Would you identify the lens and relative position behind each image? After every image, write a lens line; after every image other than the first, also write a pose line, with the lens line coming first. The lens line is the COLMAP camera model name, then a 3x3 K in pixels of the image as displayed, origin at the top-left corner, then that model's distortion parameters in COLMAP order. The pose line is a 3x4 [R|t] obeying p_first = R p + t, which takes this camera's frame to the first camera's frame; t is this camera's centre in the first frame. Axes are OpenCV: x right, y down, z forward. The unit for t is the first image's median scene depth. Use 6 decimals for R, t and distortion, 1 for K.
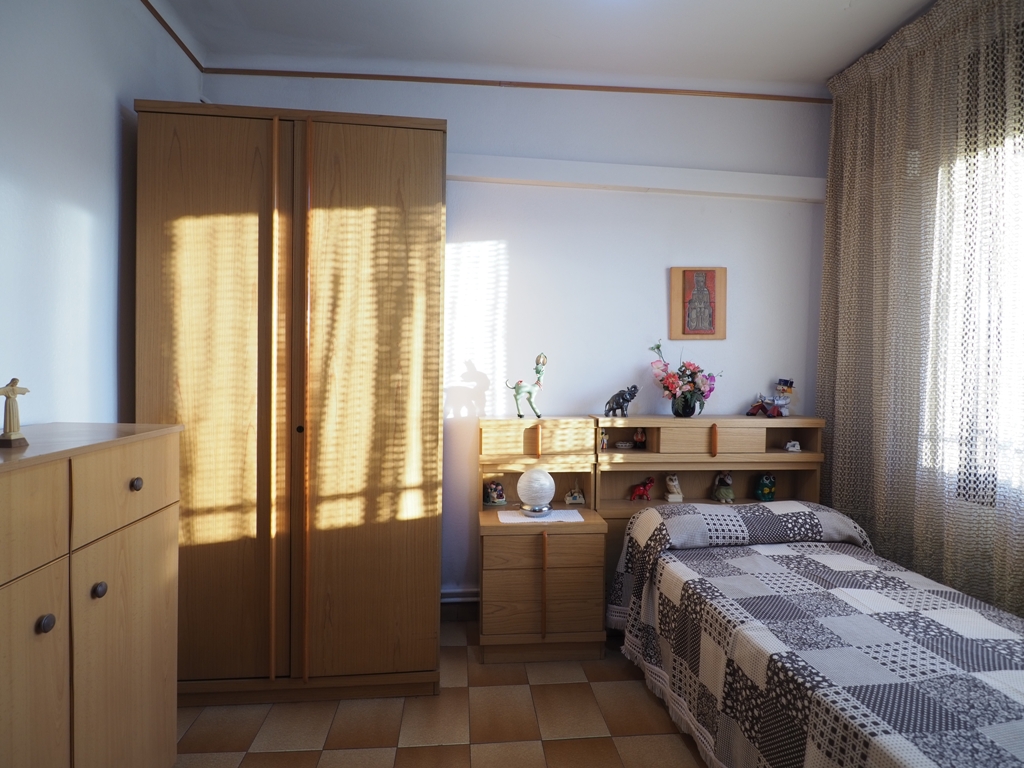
lens RADIAL K [[554.8, 0, 508.8], [0, 554.8, 384.8], [0, 0, 1]] dist [-0.005828, -0.002585]
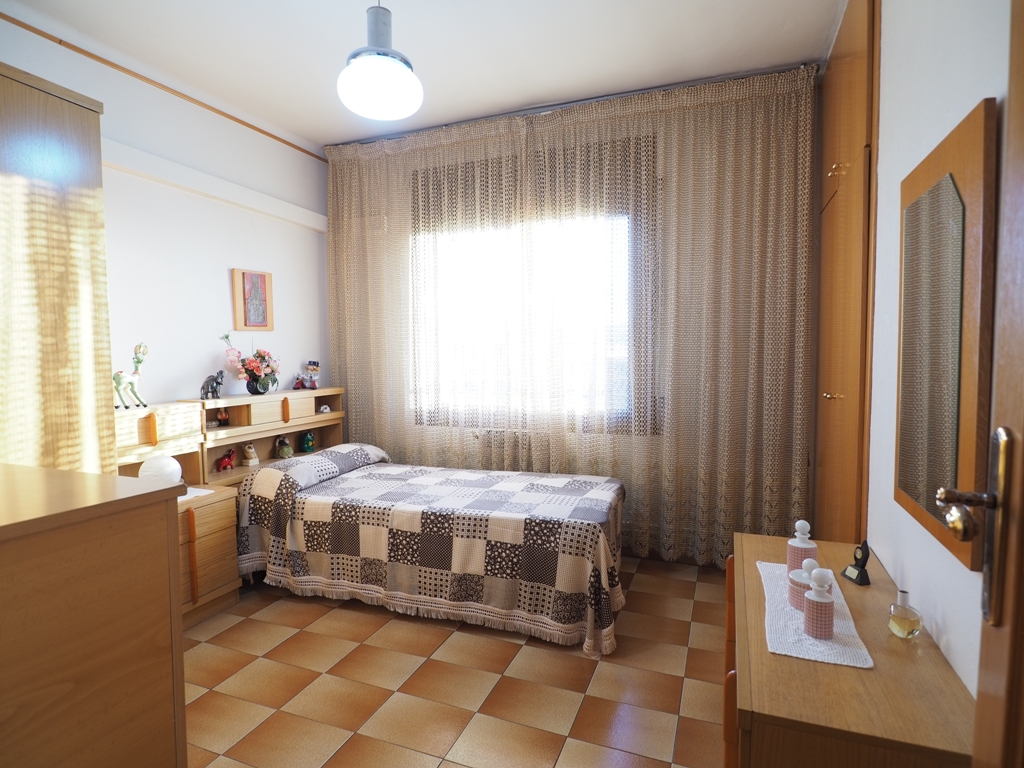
lens RADIAL K [[554.8, 0, 508.8], [0, 554.8, 384.8], [0, 0, 1]] dist [-0.005828, -0.002585]
pose [[0.452537, -0.070537, 0.888951, -0.676273], [0.041004, 0.997458, 0.058274, -0.015378], [-0.890802, 0.010079, 0.454279, -0.061381]]
